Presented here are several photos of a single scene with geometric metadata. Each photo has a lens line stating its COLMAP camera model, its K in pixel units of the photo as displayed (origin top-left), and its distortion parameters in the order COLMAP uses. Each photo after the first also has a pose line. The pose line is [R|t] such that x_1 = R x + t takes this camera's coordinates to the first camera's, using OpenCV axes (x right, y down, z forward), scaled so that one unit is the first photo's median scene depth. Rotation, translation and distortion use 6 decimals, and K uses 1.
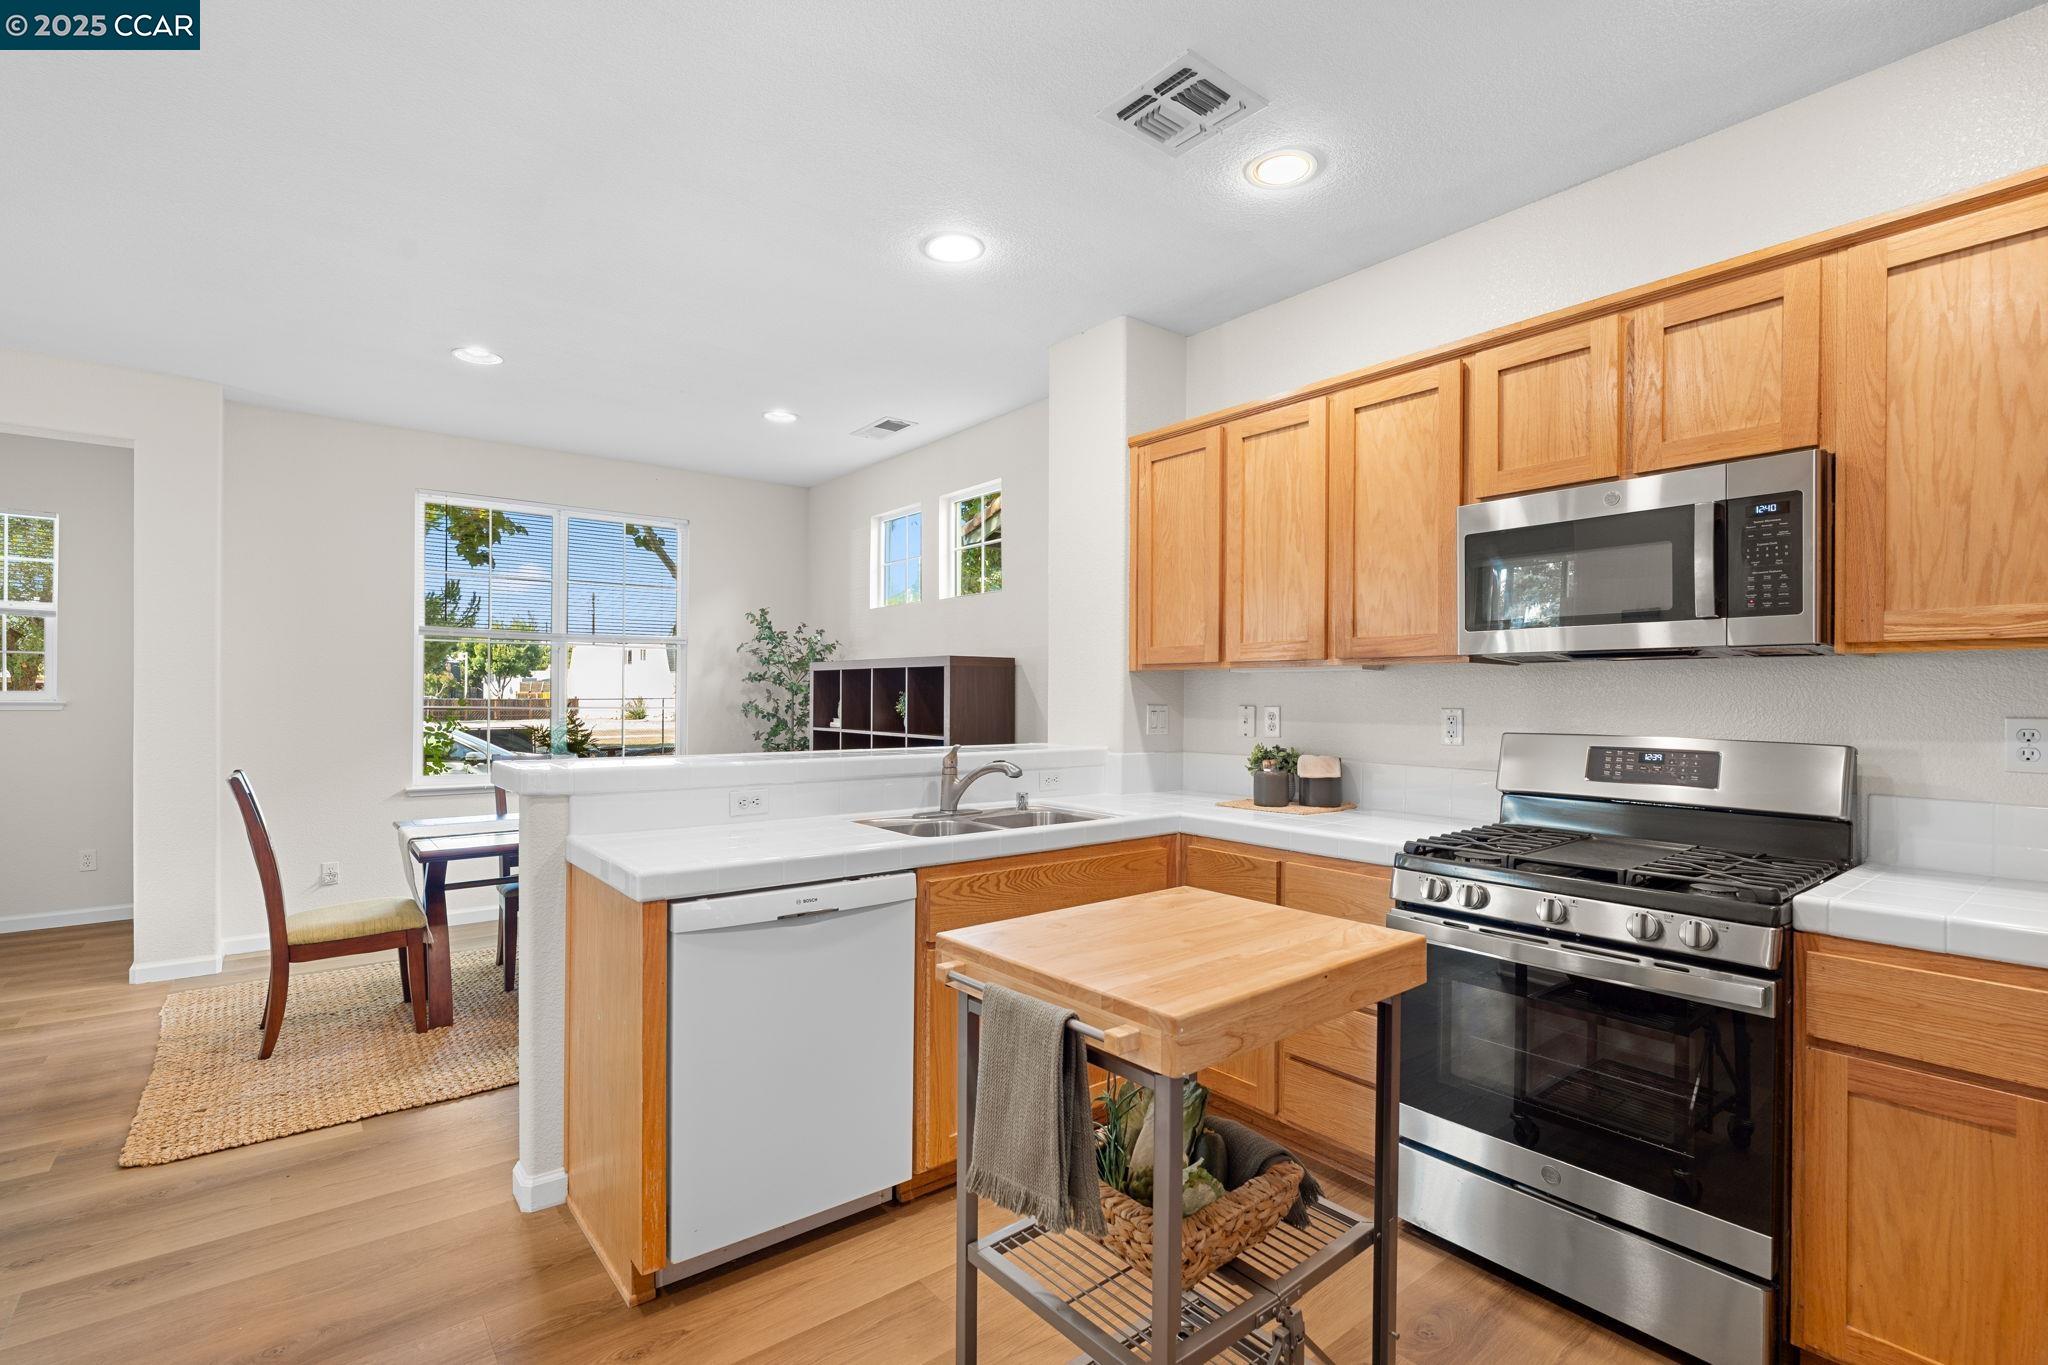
lens RADIAL K [[936.2, 0, 1011.8], [0, 936.2, 702.5], [0, 0, 1]] dist [-0.000432, 0.001496]
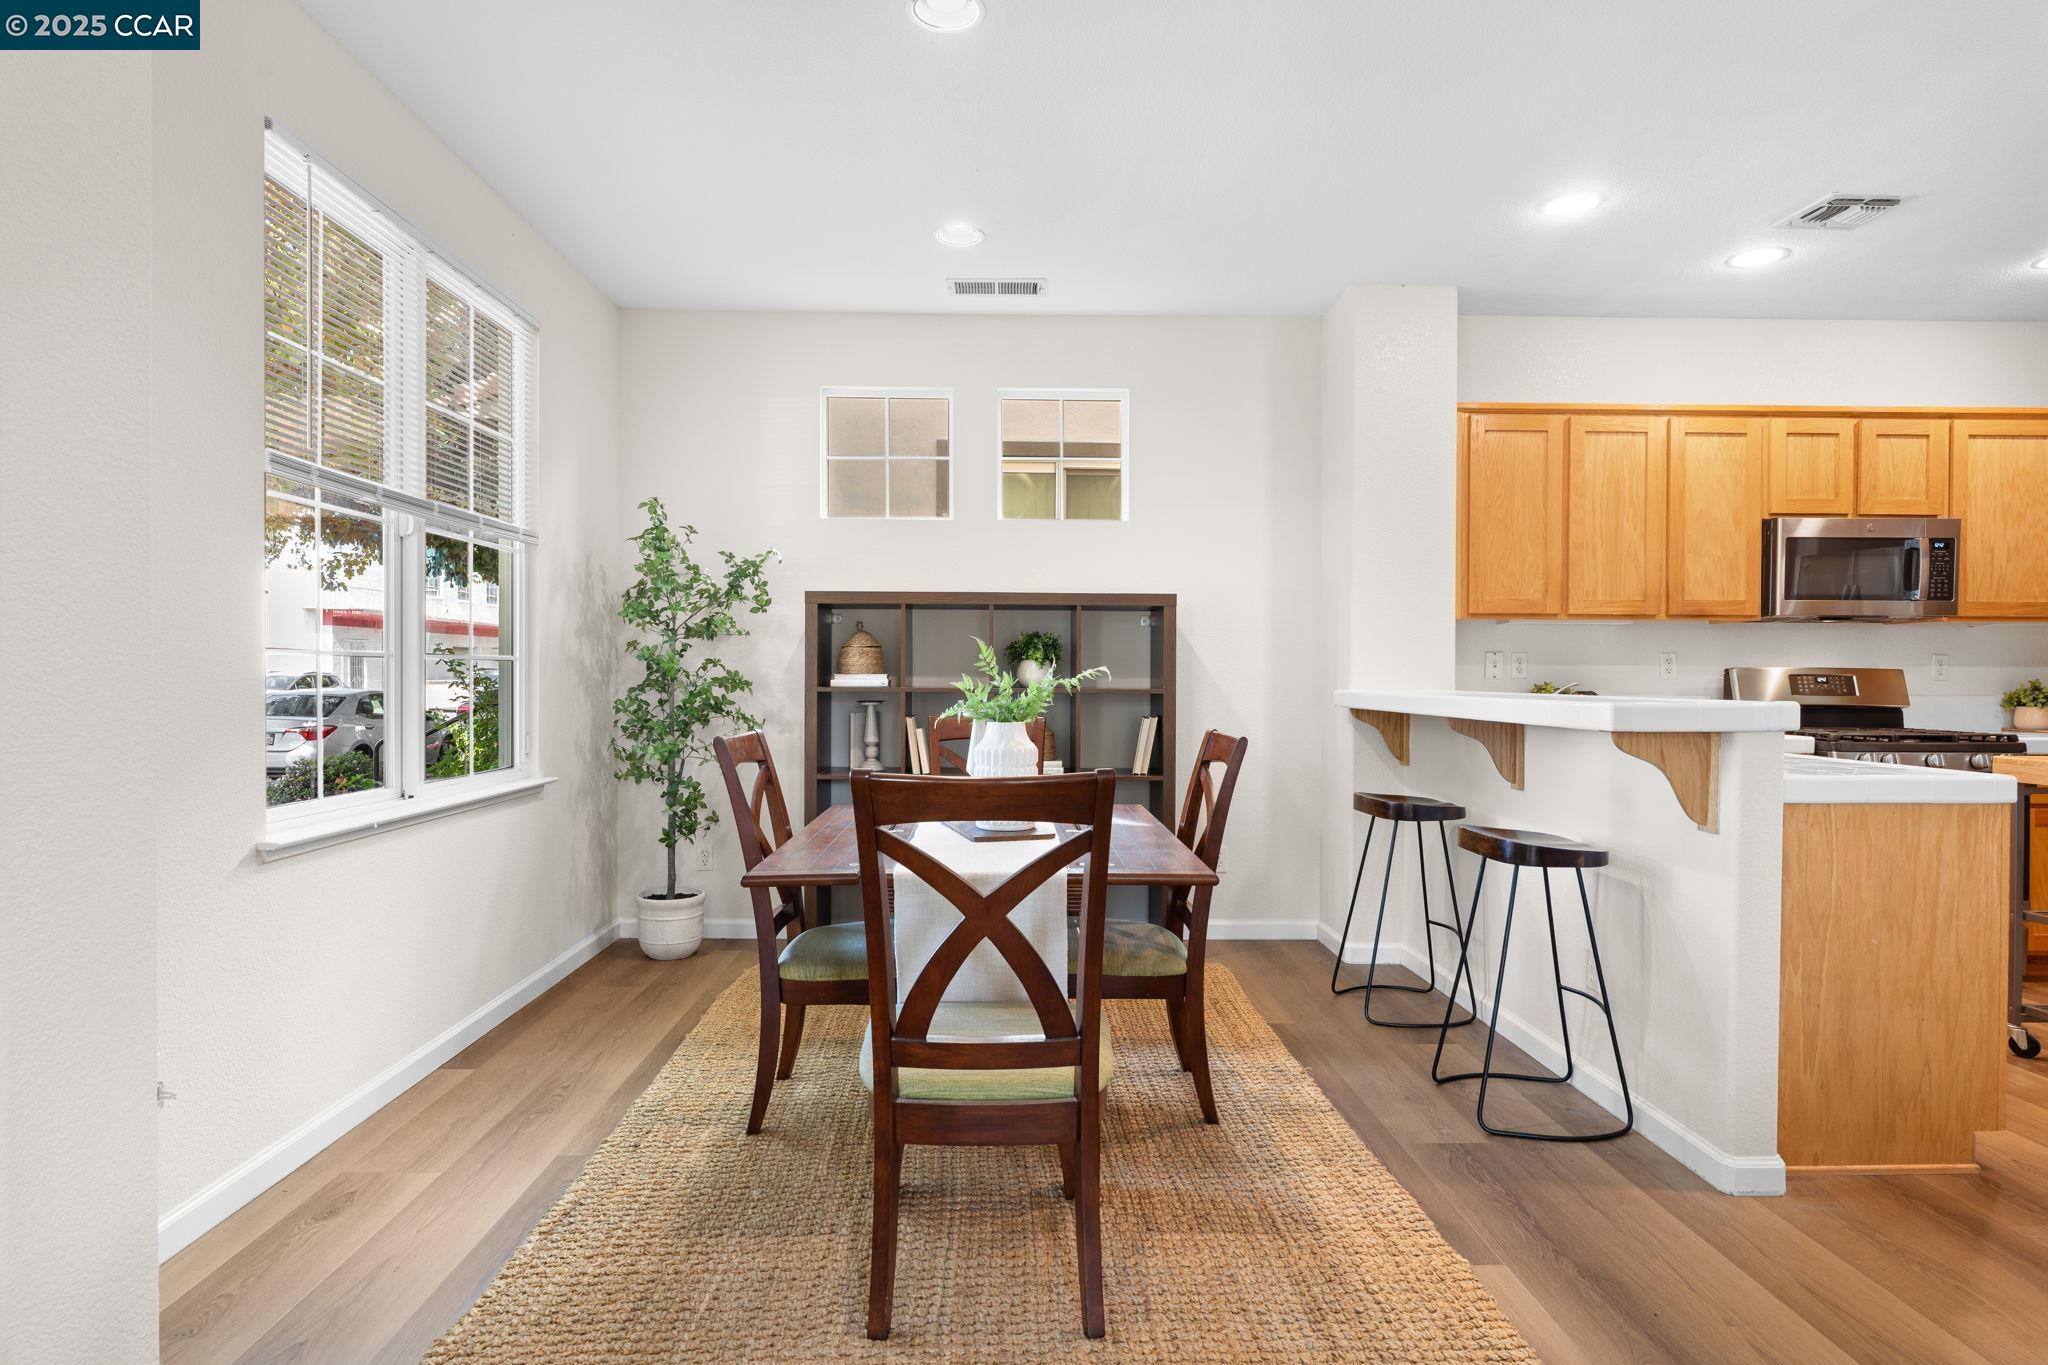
lens RADIAL K [[1115.0, 0, 1025.4], [0, 1115.0, 682.4], [0, 0, 1]] dist [0.000411, 0.002060]
pose [[0.600222, -0.008872, 0.799784, -1.375521], [0.004022, 0.999959, 0.008074, 0.031146], [-0.799823, -0.001630, 0.600233, 0.718185]]
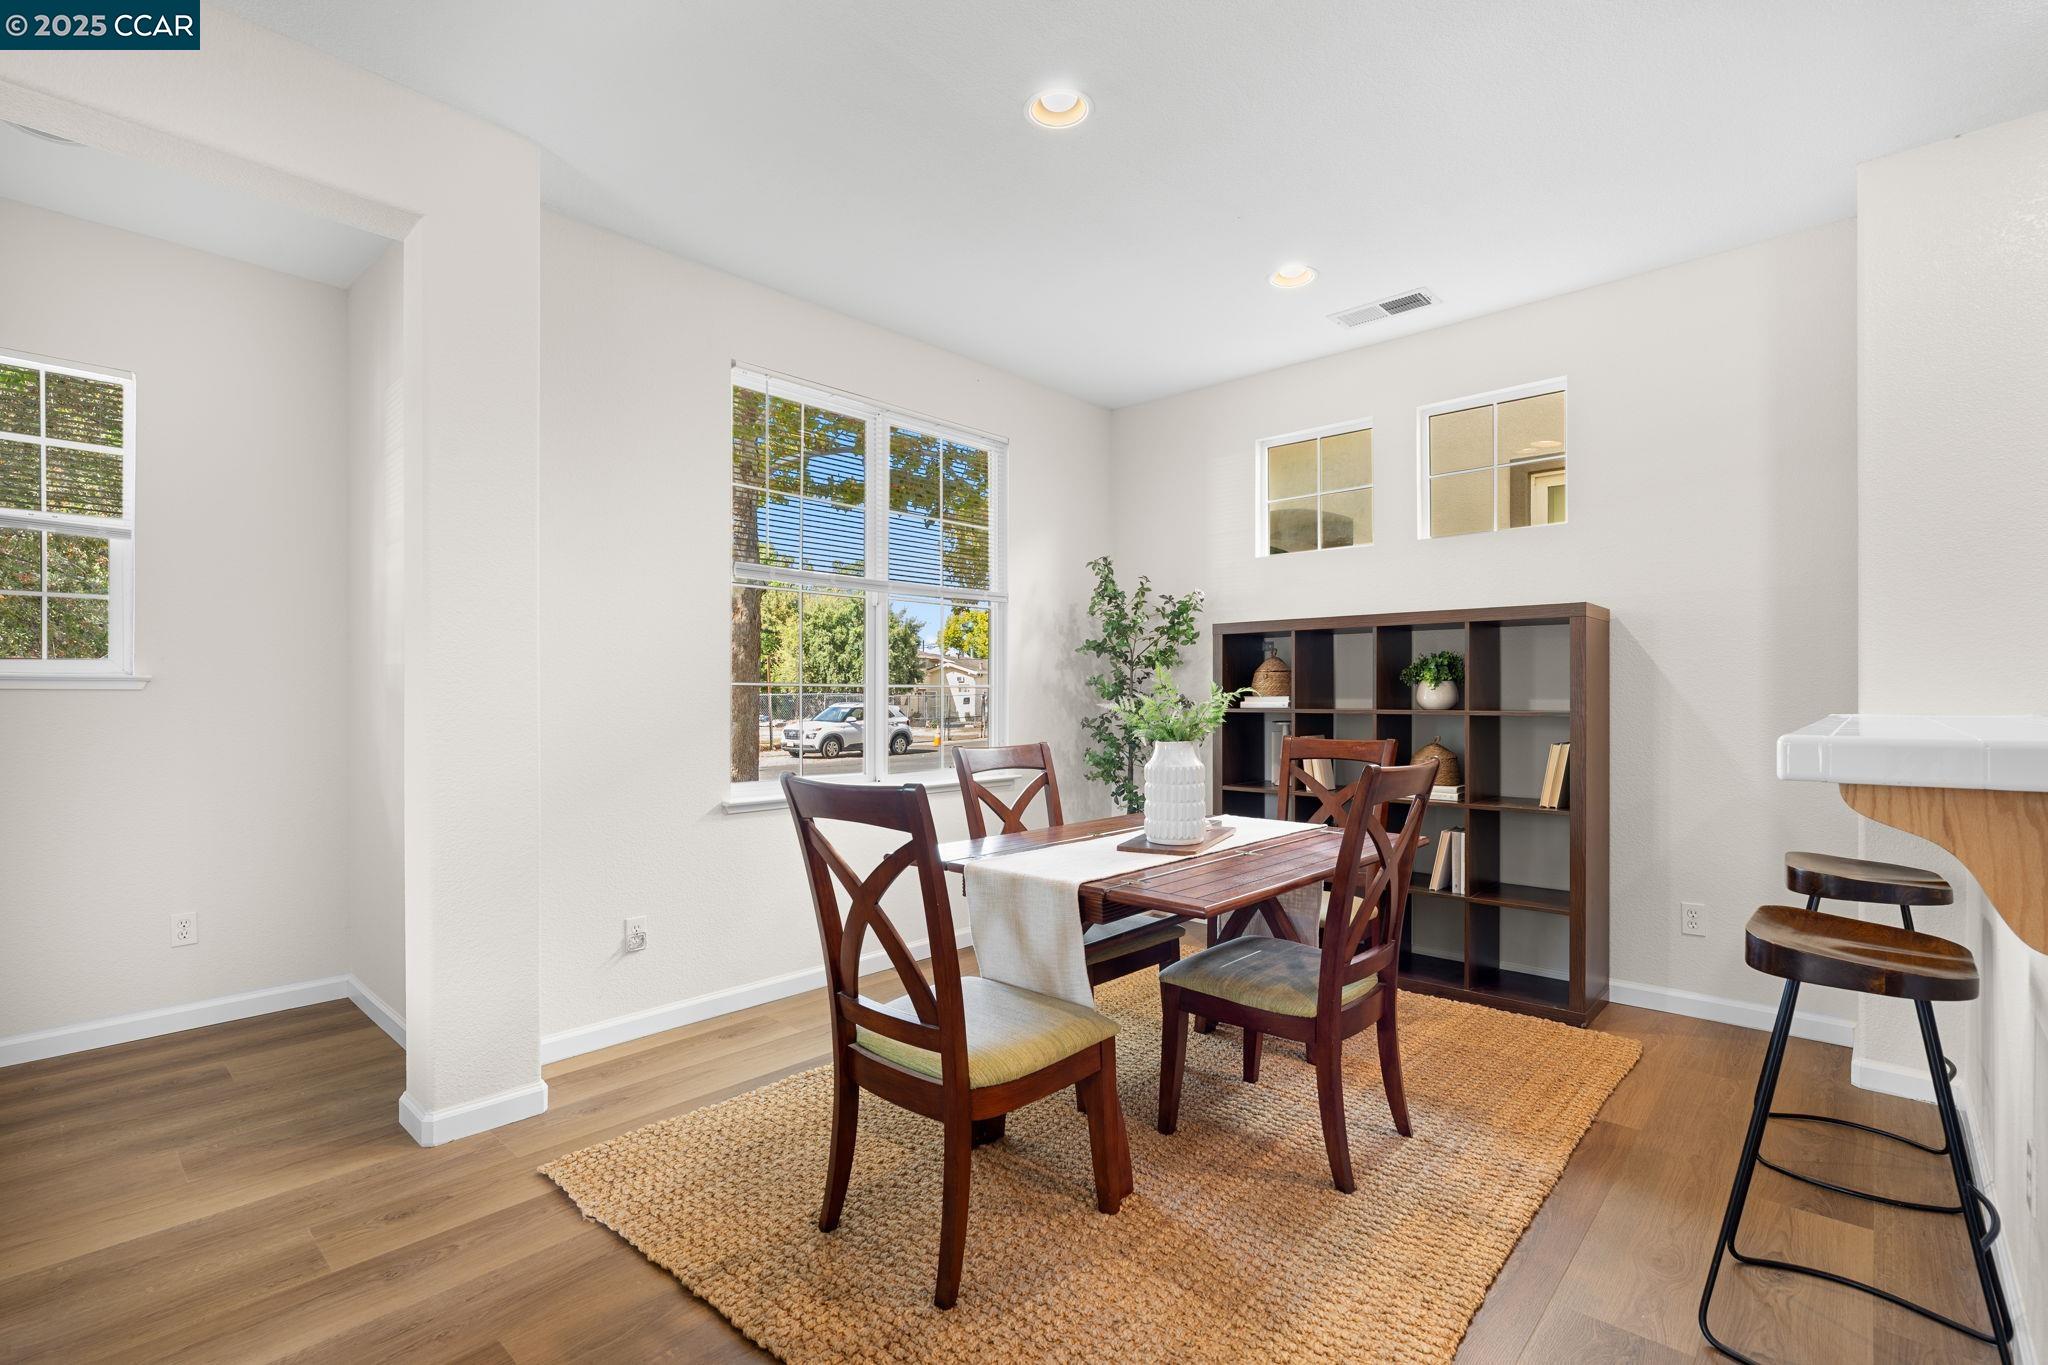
lens RADIAL K [[936.2, 0, 1006.5], [0, 936.2, 694.6], [0, 0, 1]] dist [-0.000432, 0.001496]
pose [[0.987405, -0.007067, 0.158054, -0.911536], [0.008242, 0.999943, -0.006780, 0.034557], [-0.157997, 0.007997, 0.987407, 0.493777]]
